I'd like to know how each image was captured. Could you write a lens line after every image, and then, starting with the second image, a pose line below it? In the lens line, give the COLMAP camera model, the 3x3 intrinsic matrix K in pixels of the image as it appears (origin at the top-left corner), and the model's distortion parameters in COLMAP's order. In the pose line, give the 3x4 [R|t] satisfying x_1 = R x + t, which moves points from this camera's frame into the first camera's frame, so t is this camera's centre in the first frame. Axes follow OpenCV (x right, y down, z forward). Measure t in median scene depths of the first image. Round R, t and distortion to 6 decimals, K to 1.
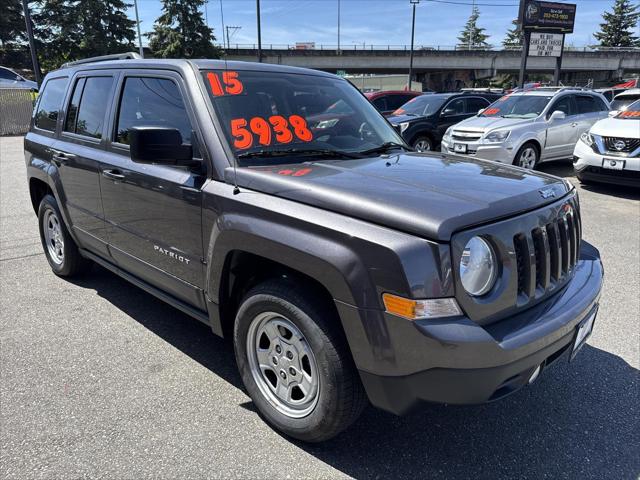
lens RADIAL K [[448.5, 0, 317.8], [0, 448.5, 243.5], [0, 0, 1]] dist [0.009608, -0.018365]
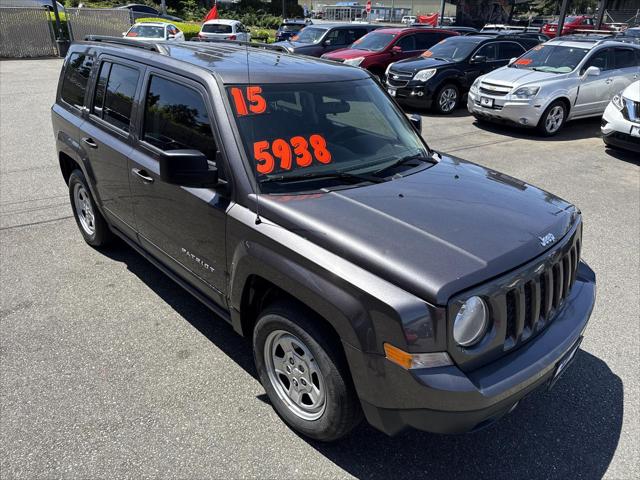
lens RADIAL K [[448.5, 0, 323.5], [0, 448.5, 239.3], [0, 0, 1]] dist [0.009608, -0.018365]
pose [[0.998624, 0.047285, -0.022664, 0.002902], [-0.043149, 0.986622, 0.157210, -0.219126], [0.029795, -0.156016, 0.987305, -0.062558]]
